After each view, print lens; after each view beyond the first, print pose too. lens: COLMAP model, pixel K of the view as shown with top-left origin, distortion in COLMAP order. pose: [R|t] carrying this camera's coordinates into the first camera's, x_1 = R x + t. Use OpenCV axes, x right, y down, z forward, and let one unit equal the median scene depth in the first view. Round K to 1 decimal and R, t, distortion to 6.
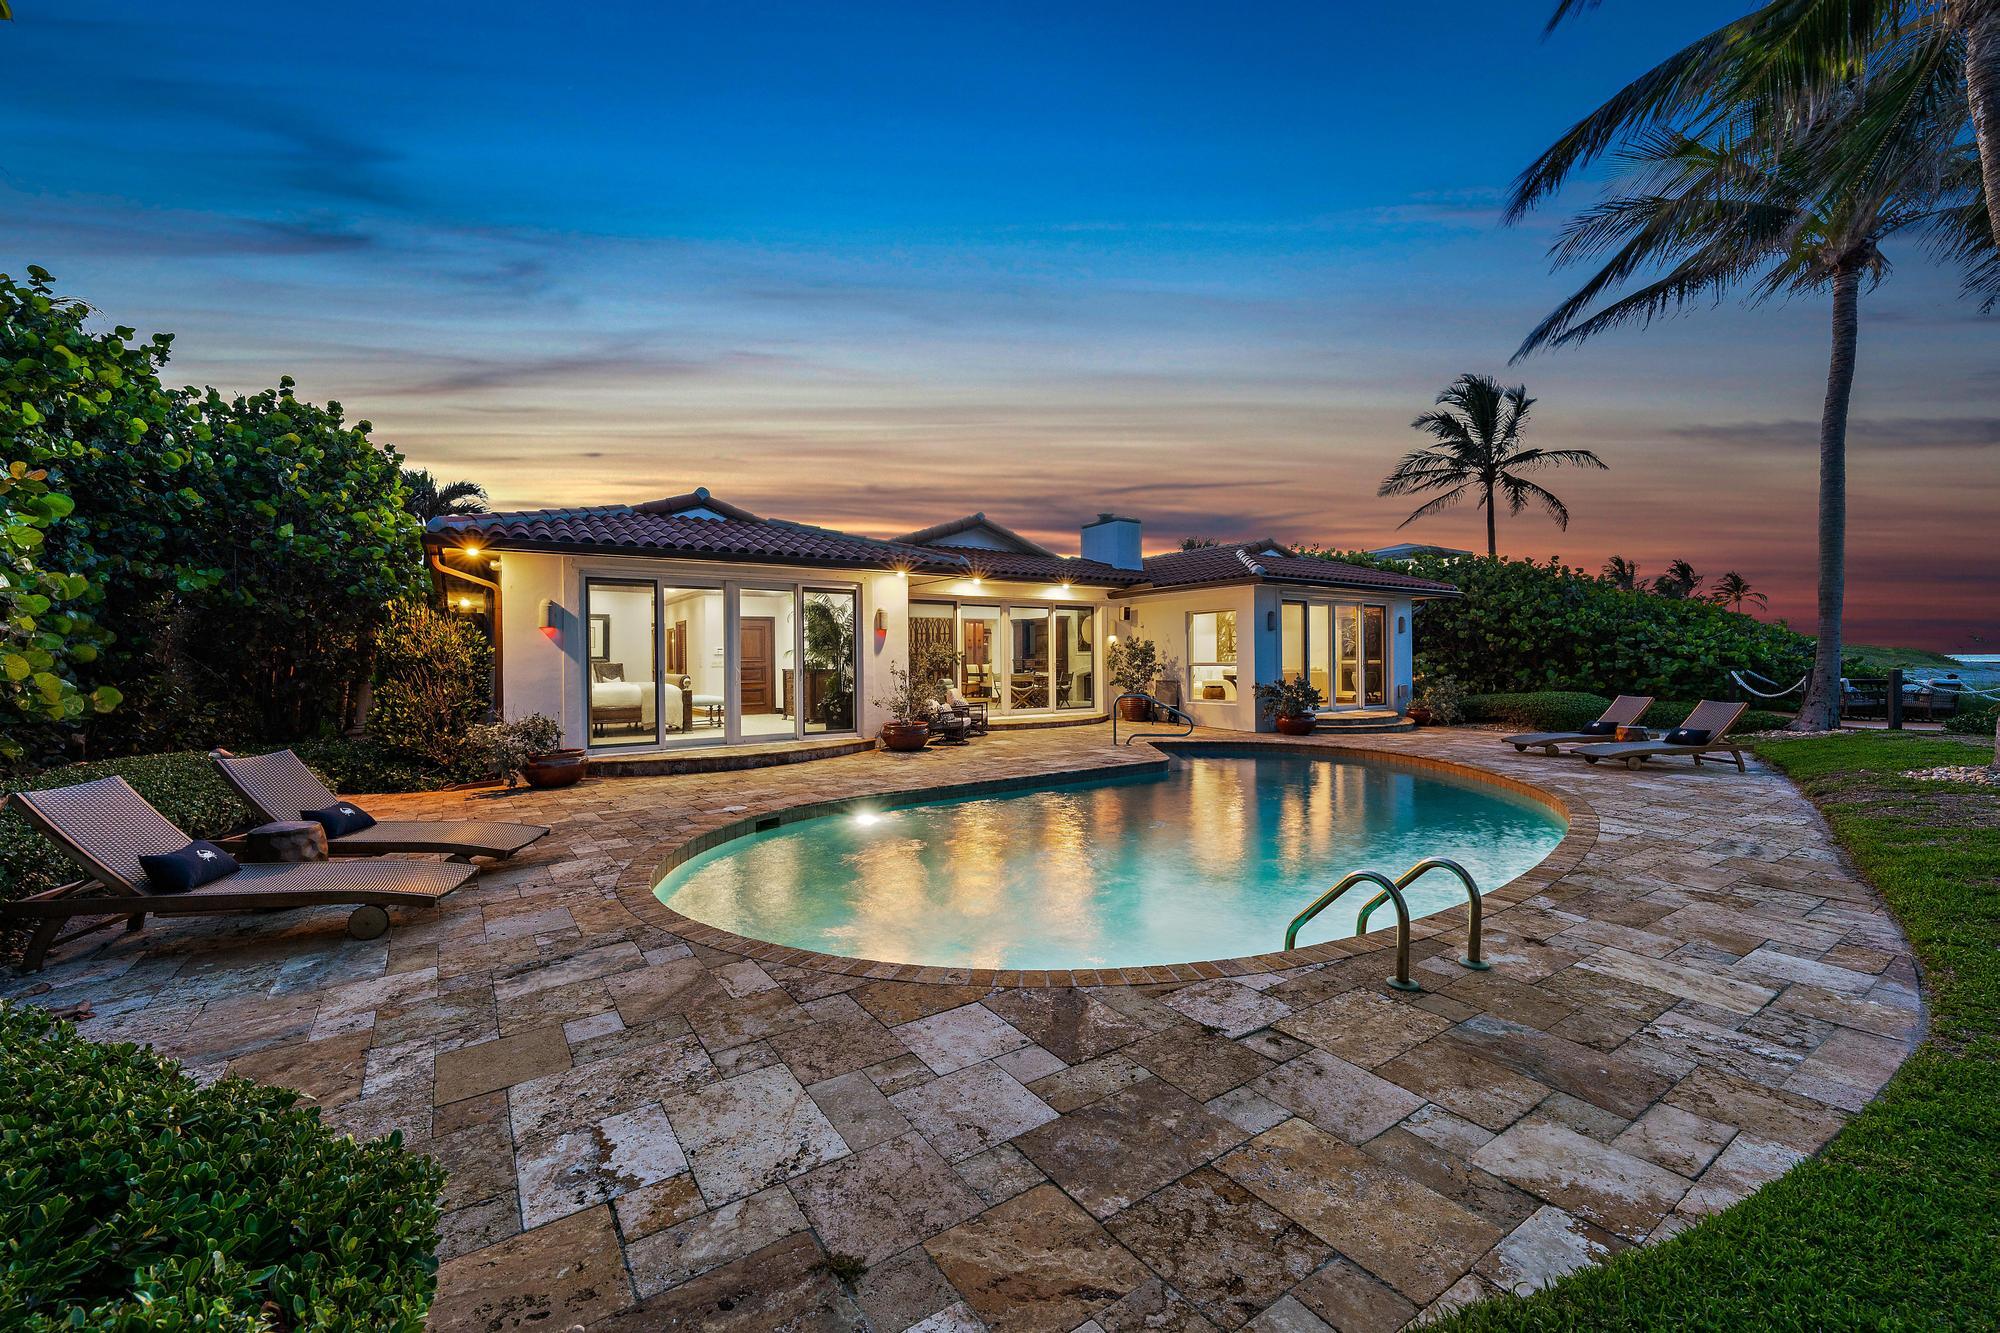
lens RADIAL K [[800.3, 0, 994.1], [0, 800.3, 659.3], [0, 0, 1]] dist [-0.000895, -0.000248]
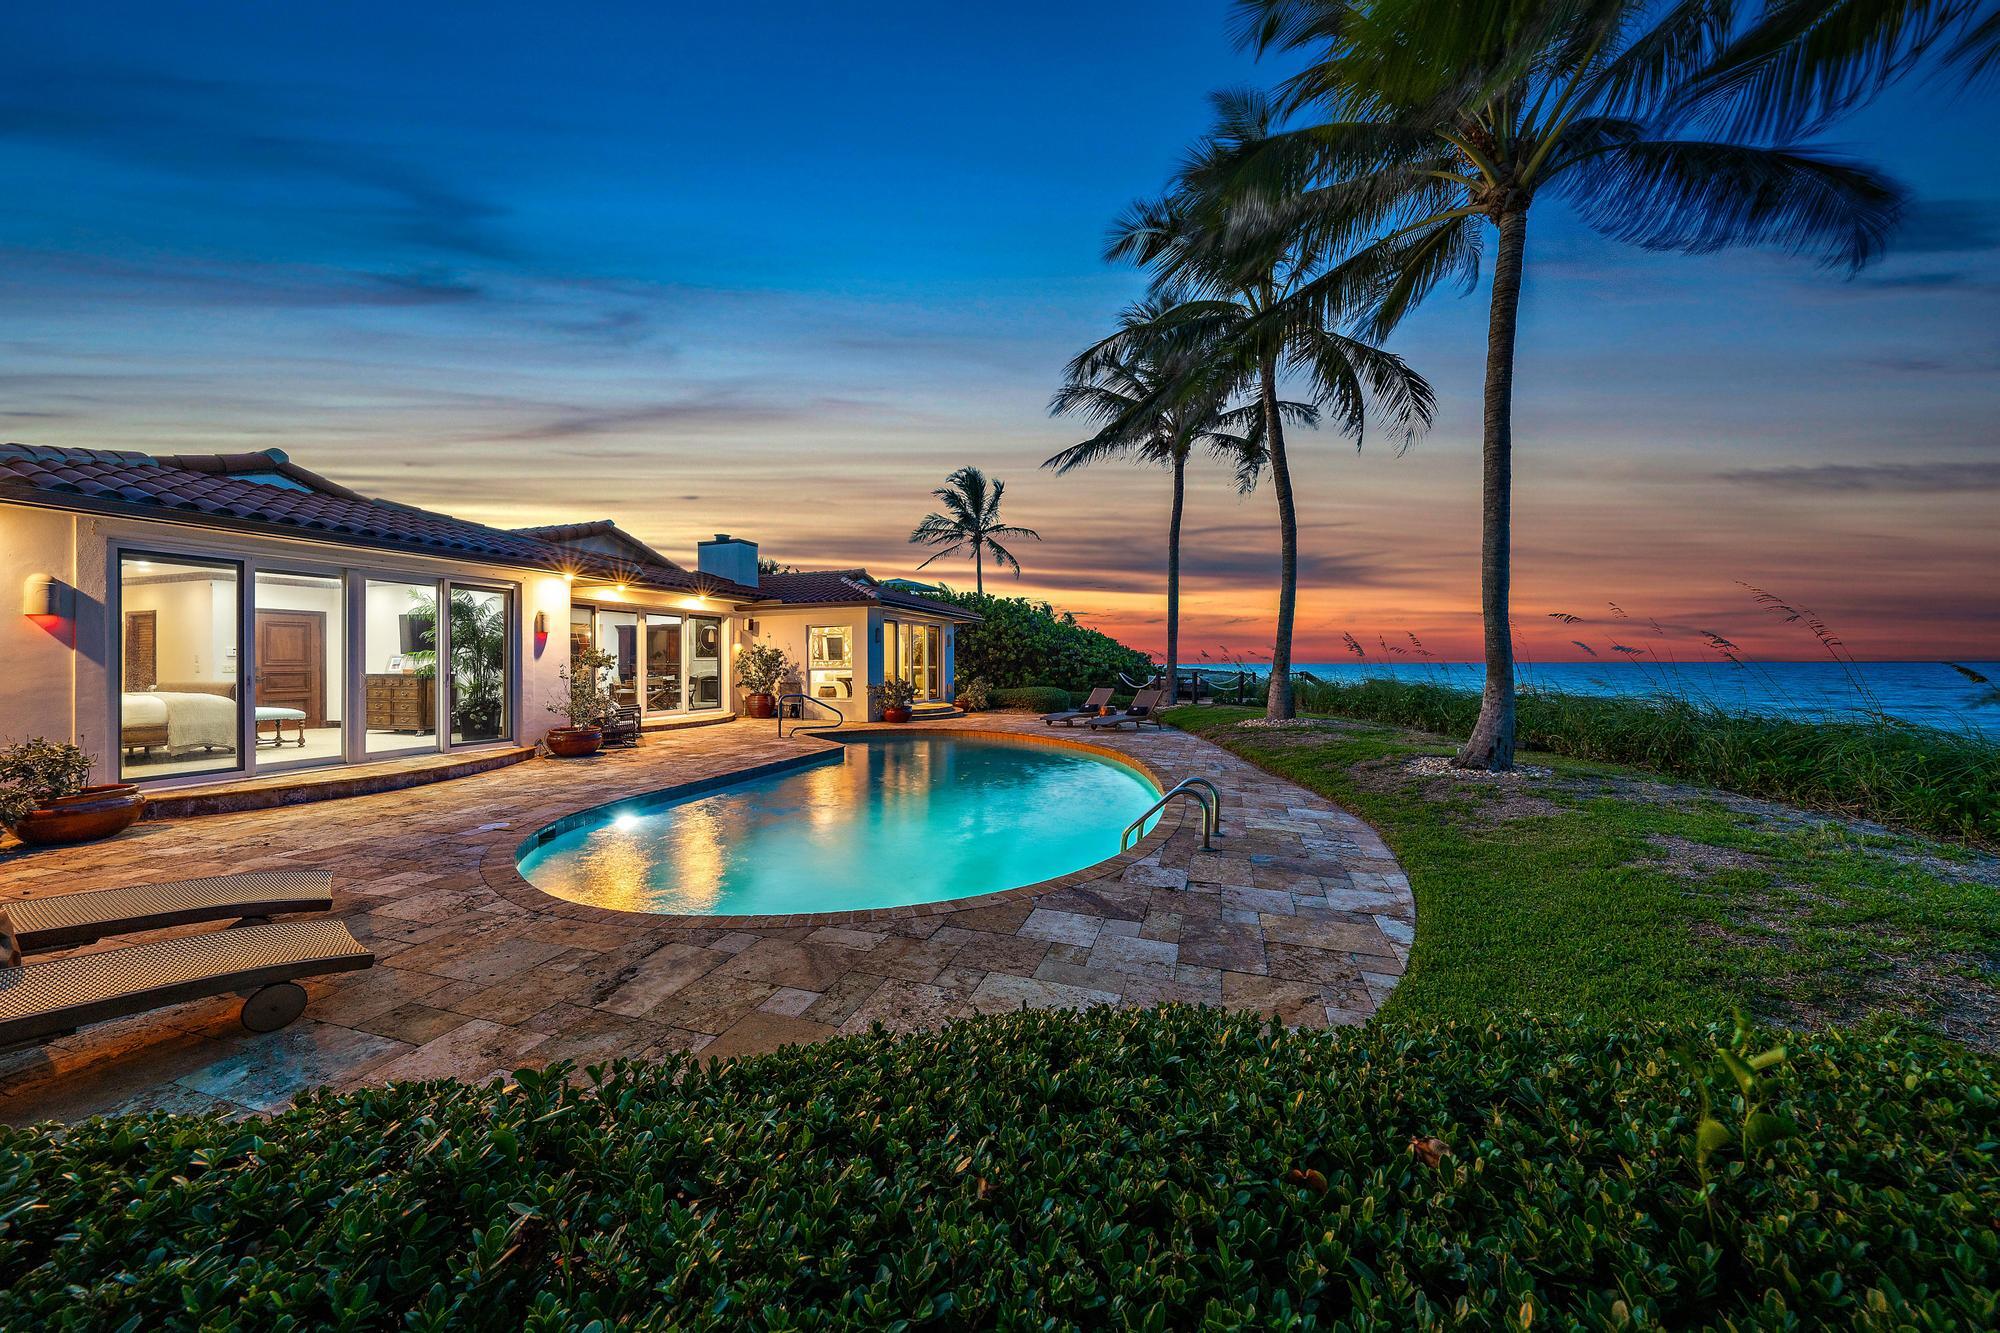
lens RADIAL K [[675.7, 0, 996.1], [0, 675.7, 657.6], [0, 0, 1]] dist [-0.002654, 0.000185]
pose [[0.796003, 0.010353, 0.605204, -0.192602], [-0.003586, 0.999917, -0.012389, 0.001091], [-0.605282, 0.007692, 0.795974, 0.023342]]
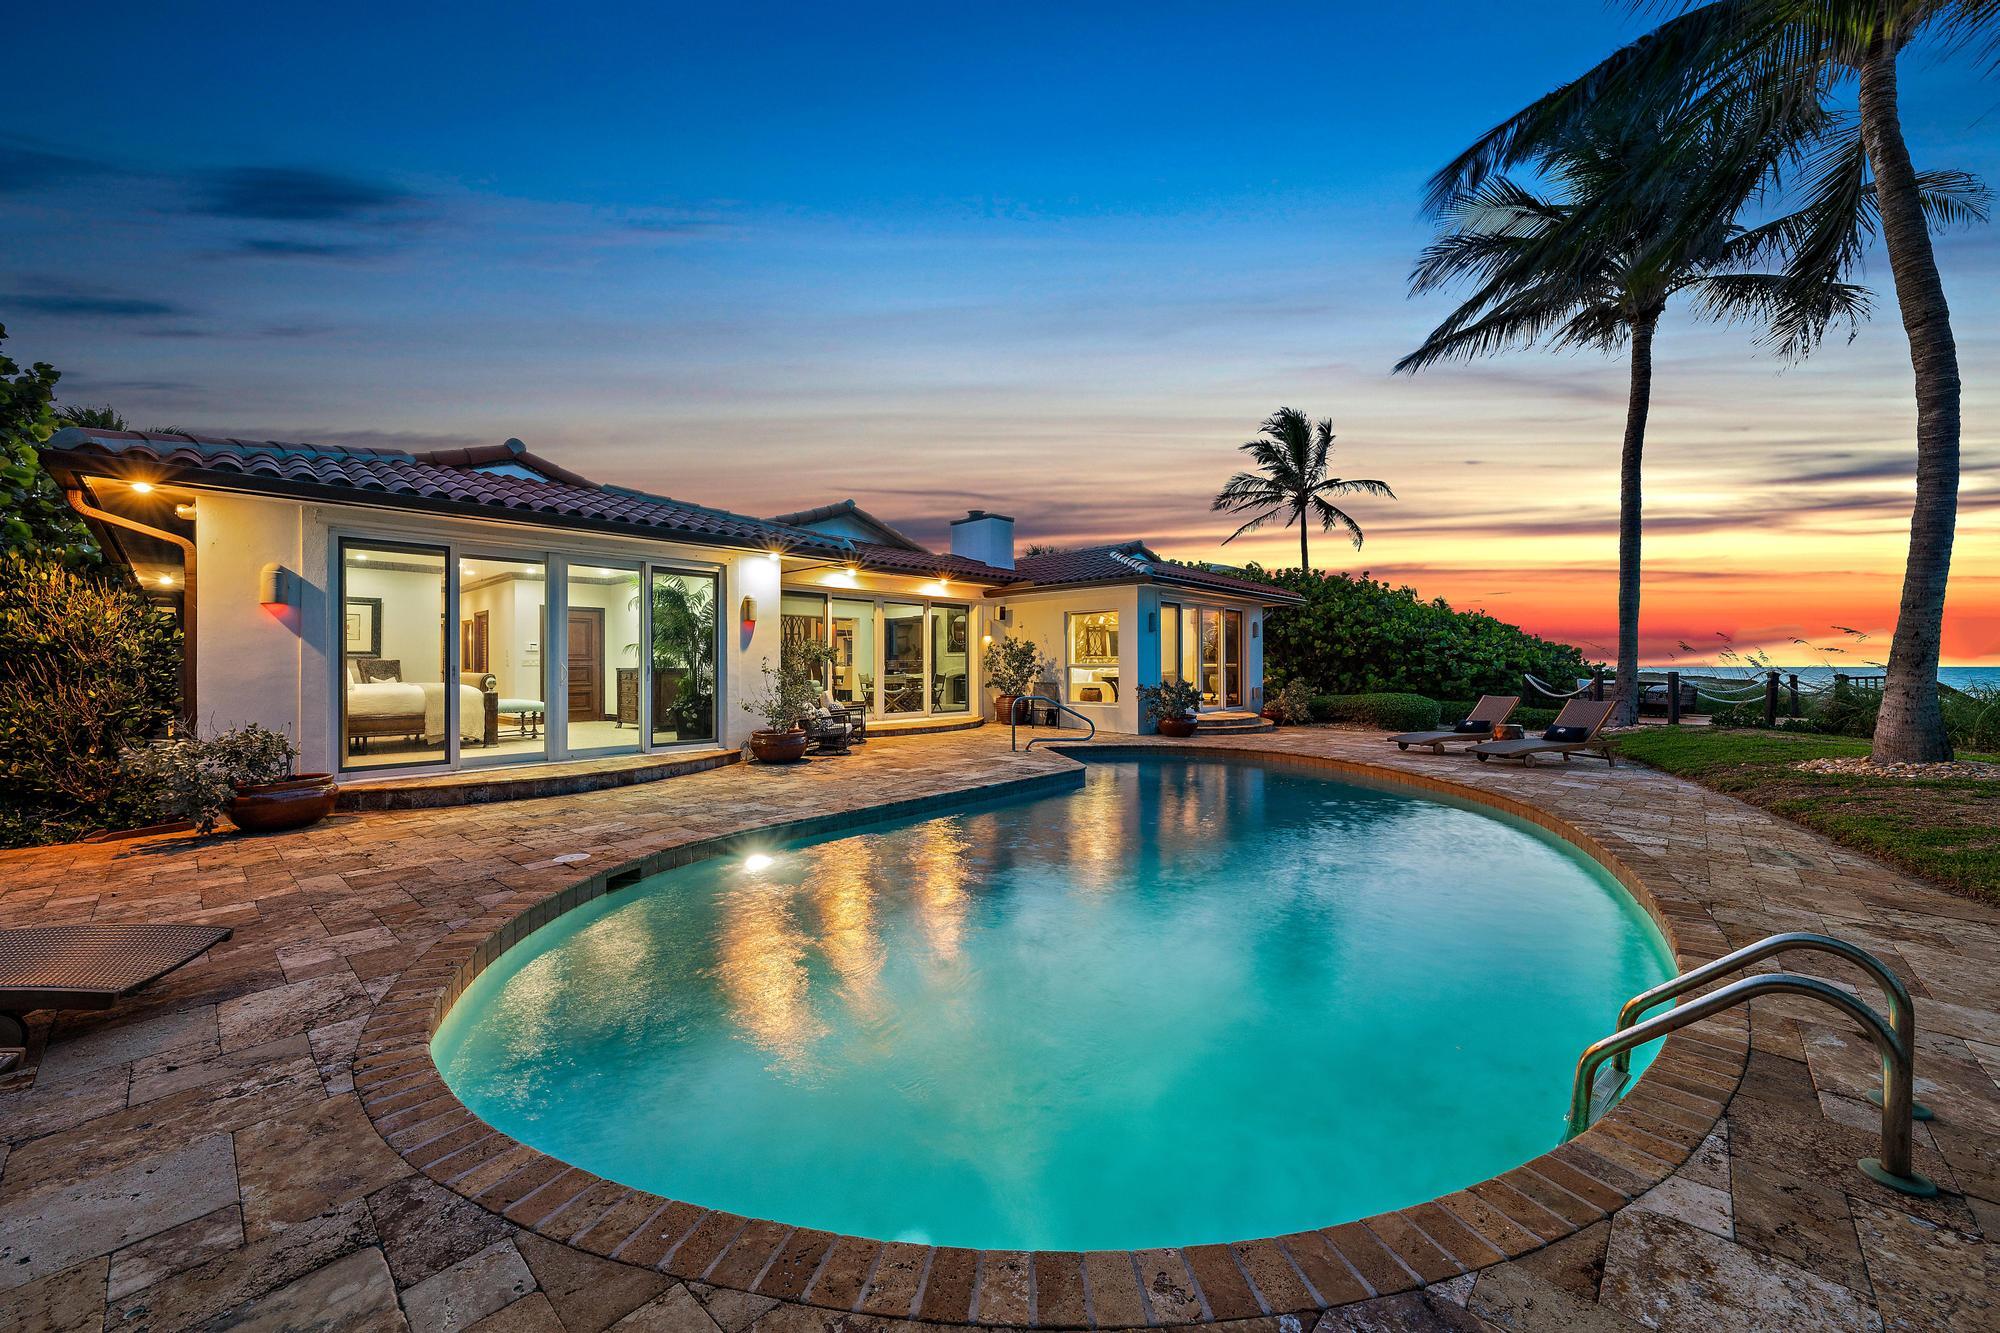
lens RADIAL K [[758.6, 0, 996.1], [0, 758.6, 657.4], [0, 0, 1]] dist [-0.001514, -0.000094]
pose [[0.974306, 0.008055, 0.225085, -0.064519], [-0.005633, 0.999919, -0.011397, 0.009128], [-0.225158, 0.009836, 0.974273, 0.153085]]
